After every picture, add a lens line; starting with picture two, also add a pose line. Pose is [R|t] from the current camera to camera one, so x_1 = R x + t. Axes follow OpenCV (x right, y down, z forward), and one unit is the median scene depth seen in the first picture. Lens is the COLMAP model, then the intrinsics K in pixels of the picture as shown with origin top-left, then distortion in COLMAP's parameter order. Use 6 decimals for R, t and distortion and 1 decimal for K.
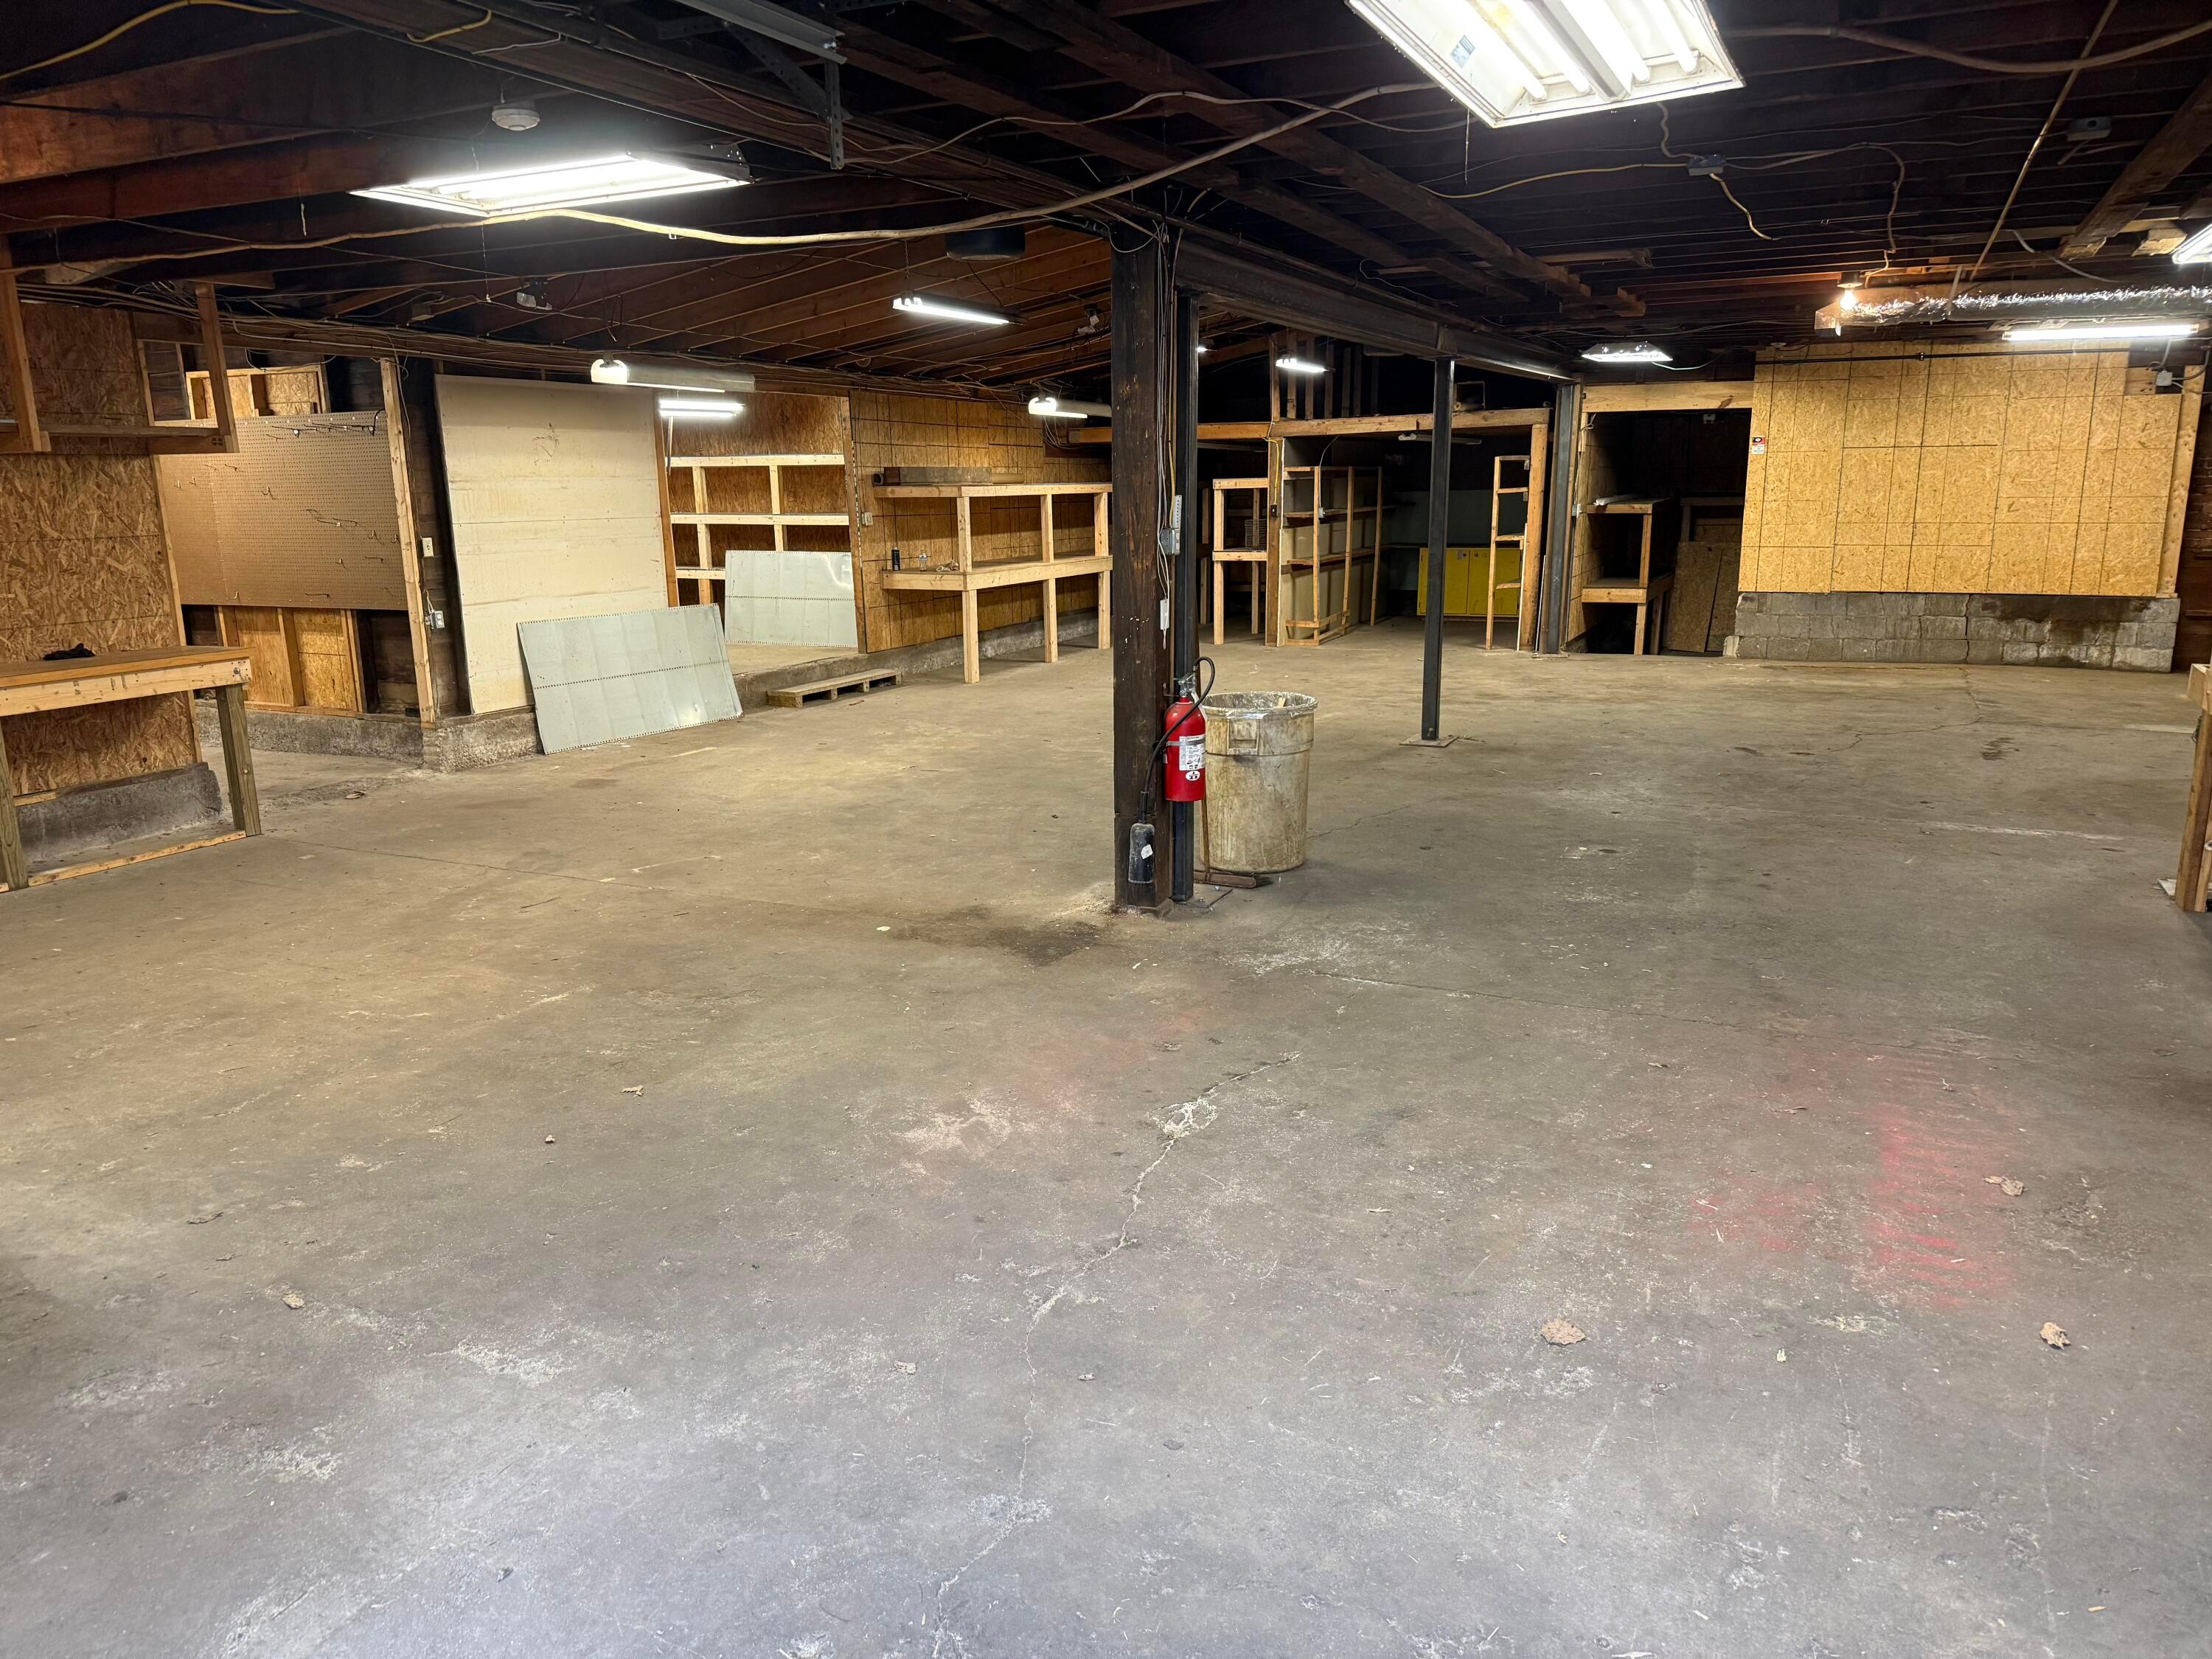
lens RADIAL K [[1544.3, 0, 1111.8], [0, 1544.3, 914.4], [0, 0, 1]] dist [0.045858, -0.055540]
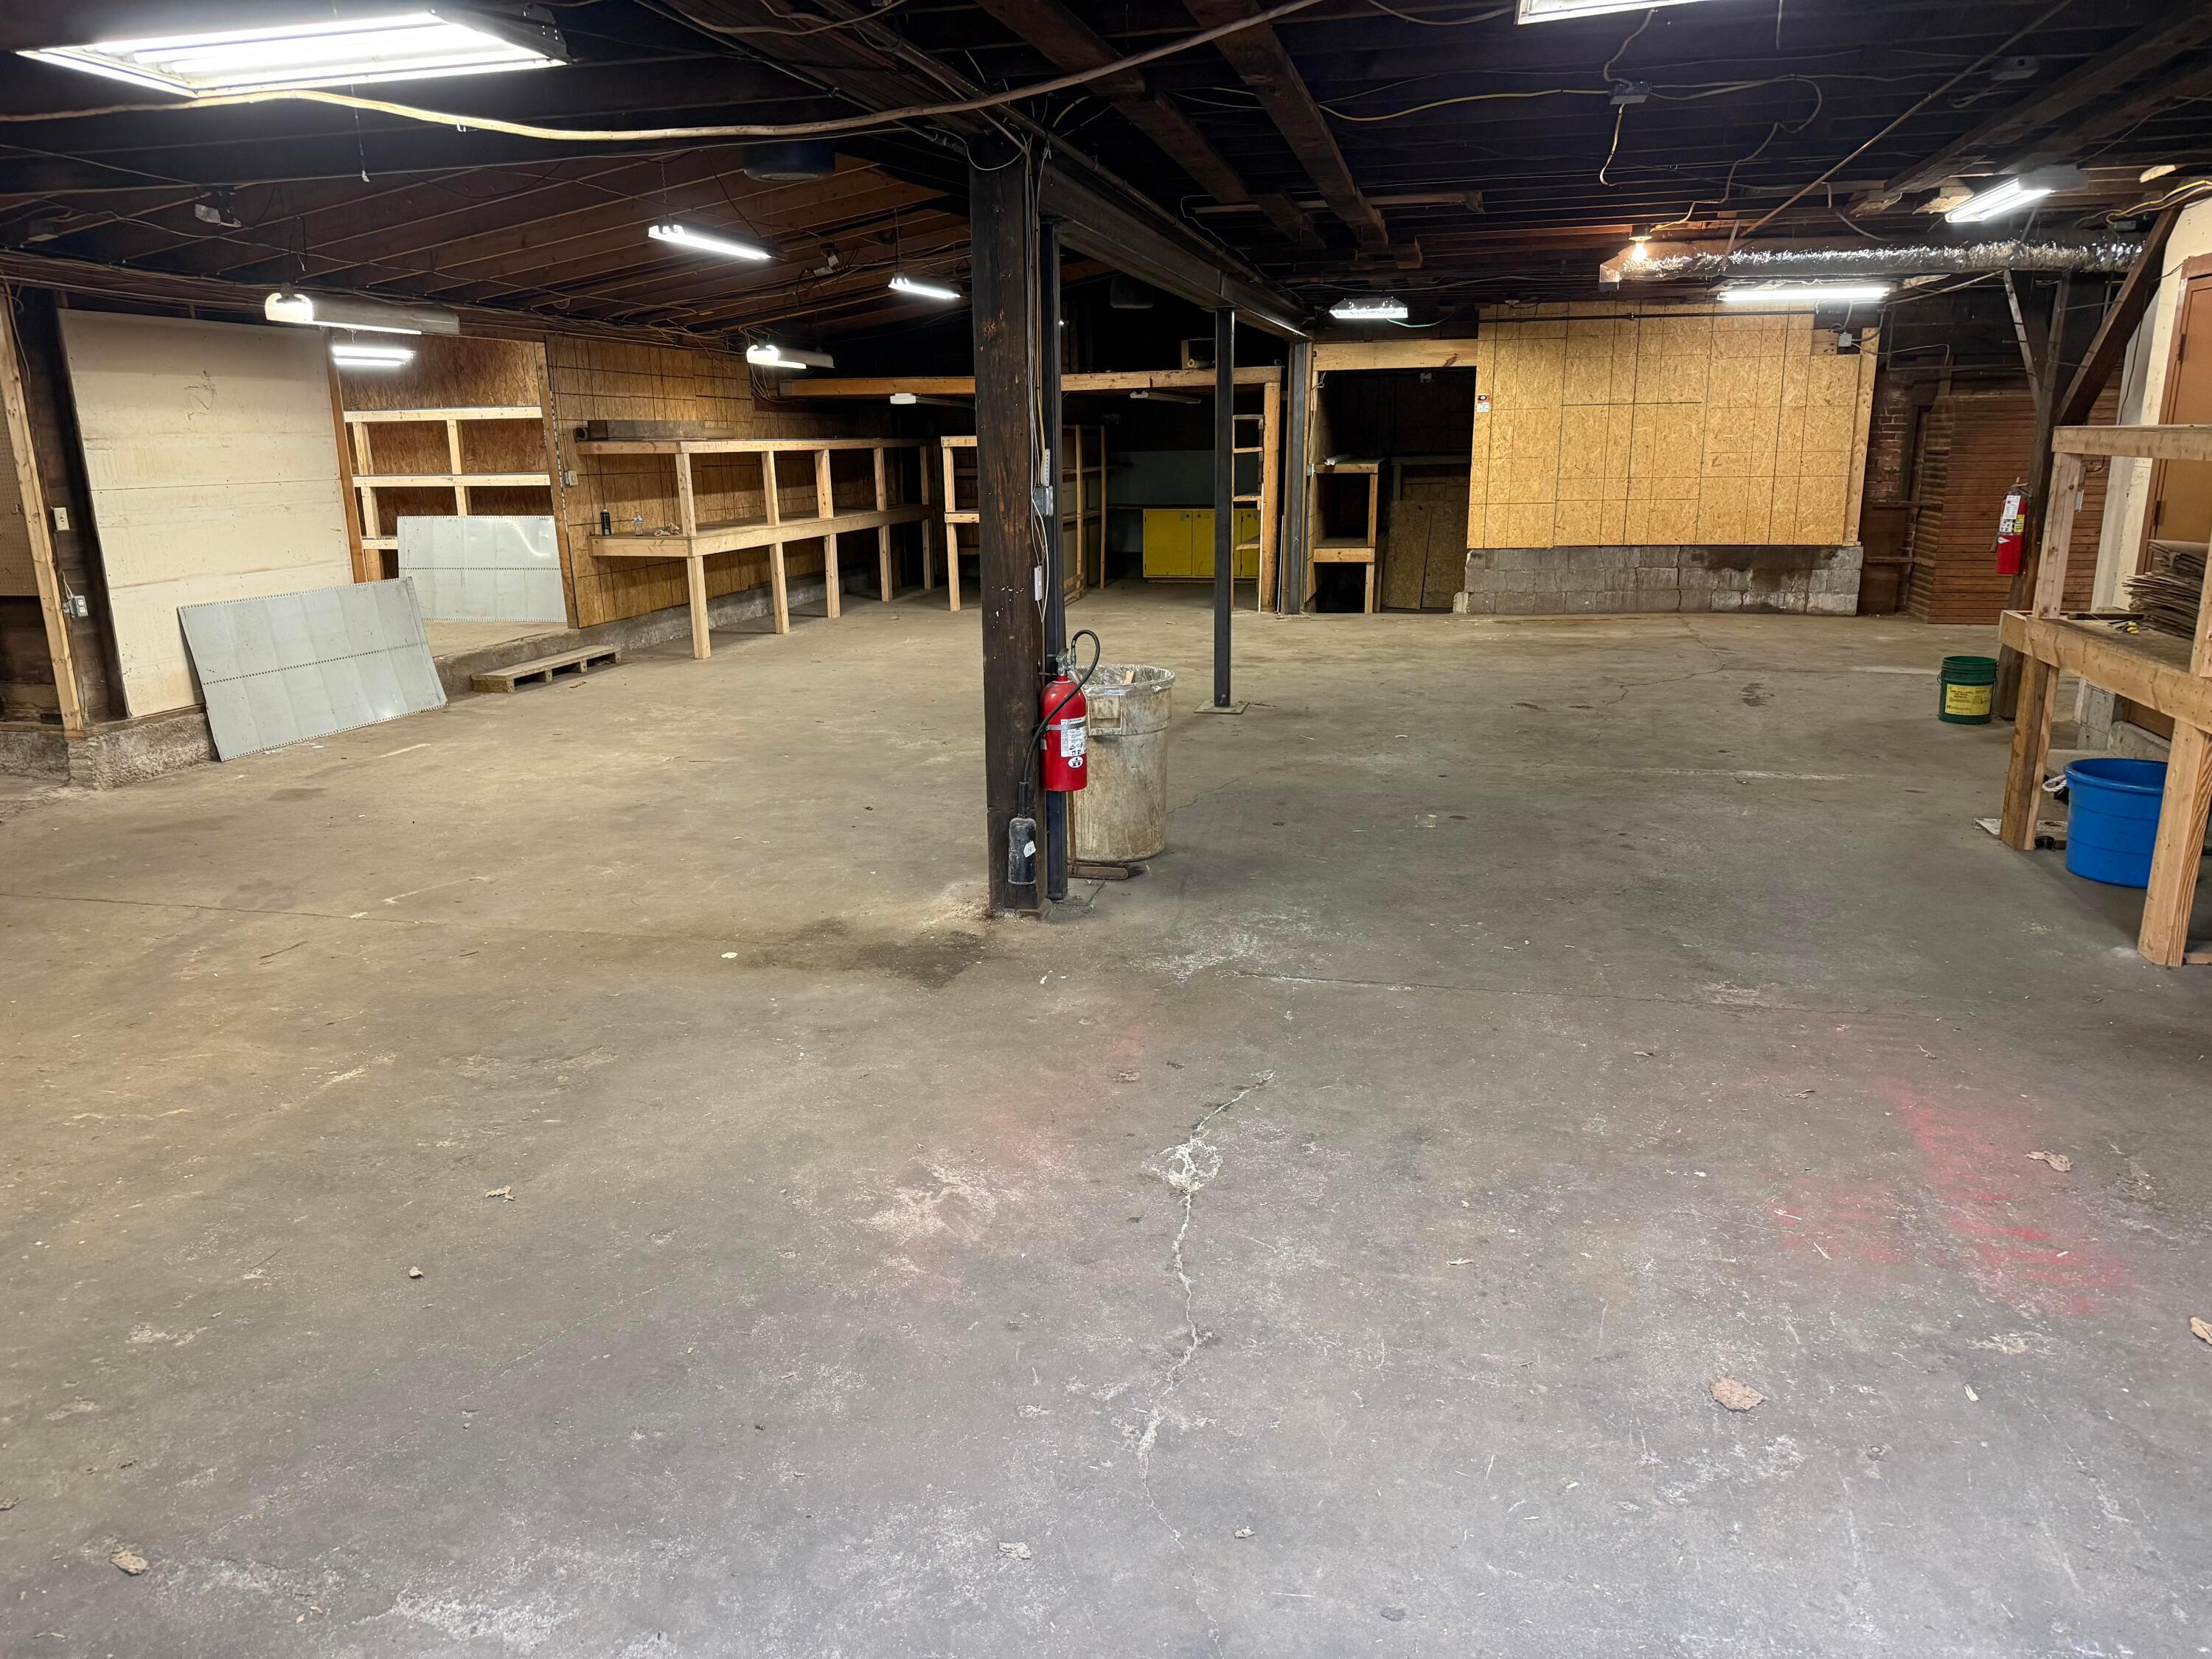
lens RADIAL K [[1539.7, 0, 1105.7], [0, 1539.7, 910.4], [0, 0, 1]] dist [0.021250, -0.025080]
pose [[0.976250, -0.064966, 0.206677, -0.093226], [0.060107, 0.997750, 0.029710, -0.022453], [-0.208142, -0.016582, 0.977958, 0.089844]]
